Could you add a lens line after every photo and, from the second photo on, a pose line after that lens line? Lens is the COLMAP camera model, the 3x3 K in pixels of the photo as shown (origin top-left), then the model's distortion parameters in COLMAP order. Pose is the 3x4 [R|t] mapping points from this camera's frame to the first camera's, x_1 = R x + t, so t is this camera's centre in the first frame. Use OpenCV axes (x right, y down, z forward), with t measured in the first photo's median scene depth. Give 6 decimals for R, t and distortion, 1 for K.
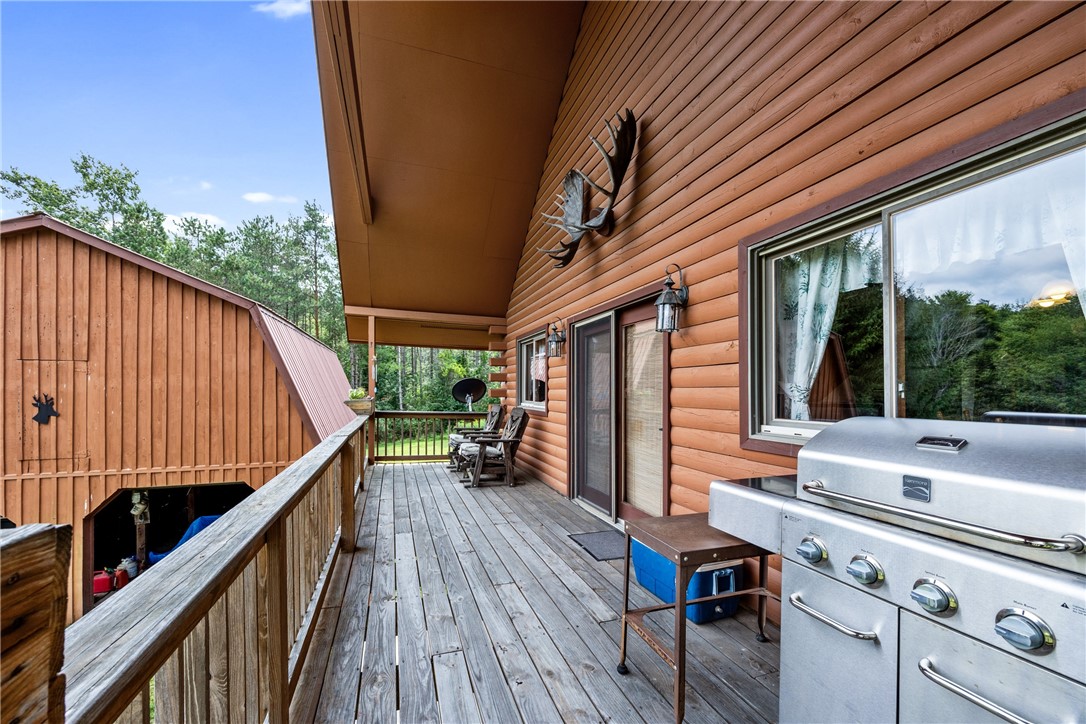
lens RADIAL K [[420.6, 0, 547.4], [0, 420.6, 373.1], [0, 0, 1]] dist [-0.005350, 0.000073]
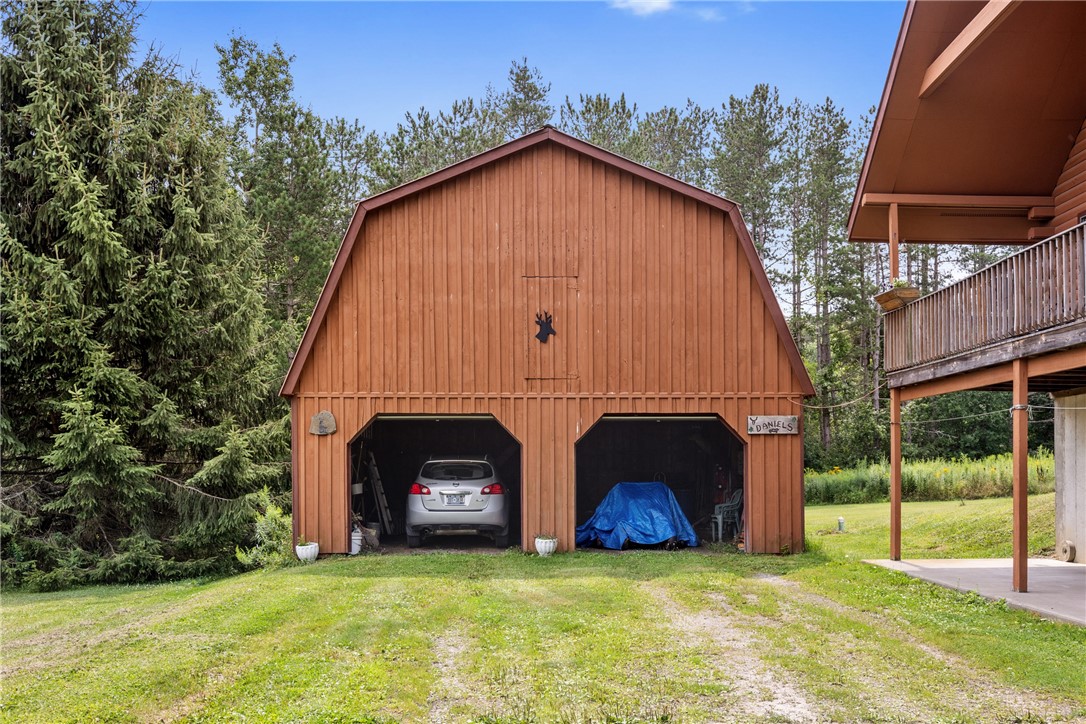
lens RADIAL K [[1063.1, 0, 535.5], [0, 1063.1, 407.6], [0, 0, 1]] dist [0.001823, 0.000000]
pose [[0.936585, -0.022841, -0.349696, -0.339512], [0.015410, 0.999593, -0.024019, 0.315754], [0.350102, 0.017107, 0.936555, -1.257246]]
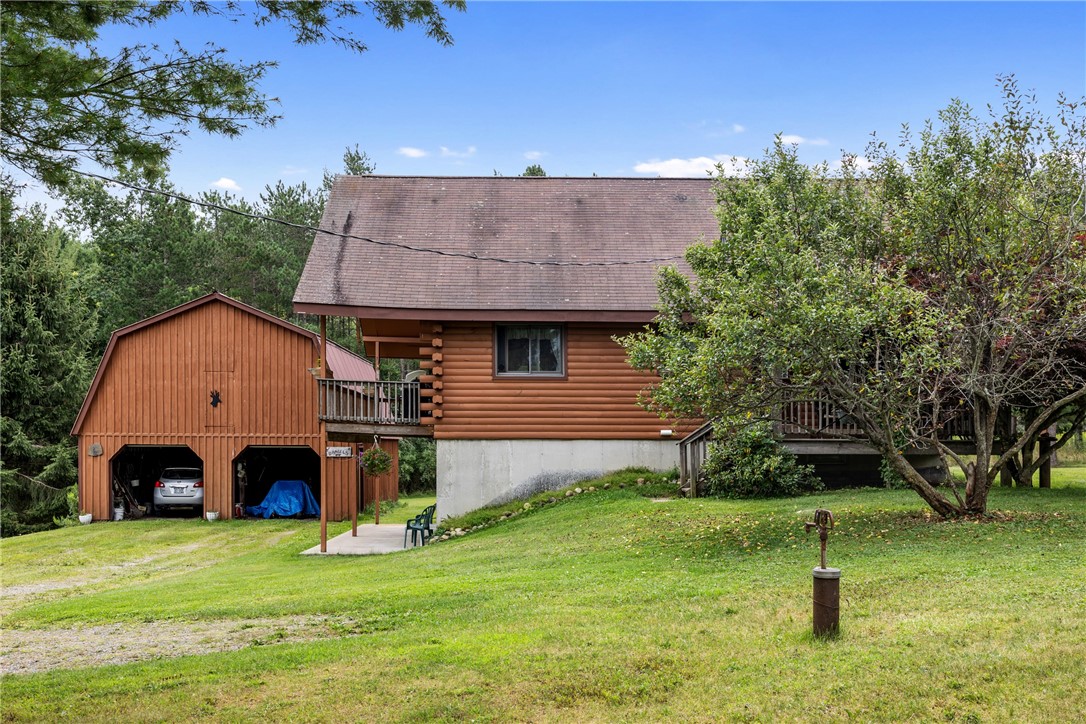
lens RADIAL K [[1063.1, 0, 546.6], [0, 1063.1, 392.4], [0, 0, 1]] dist [0.001823, 0.000000]
pose [[0.943628, -0.013724, -0.330722, 1.587227], [0.009937, 0.999864, -0.013138, 0.127525], [0.330857, 0.009111, 0.943637, -2.721544]]
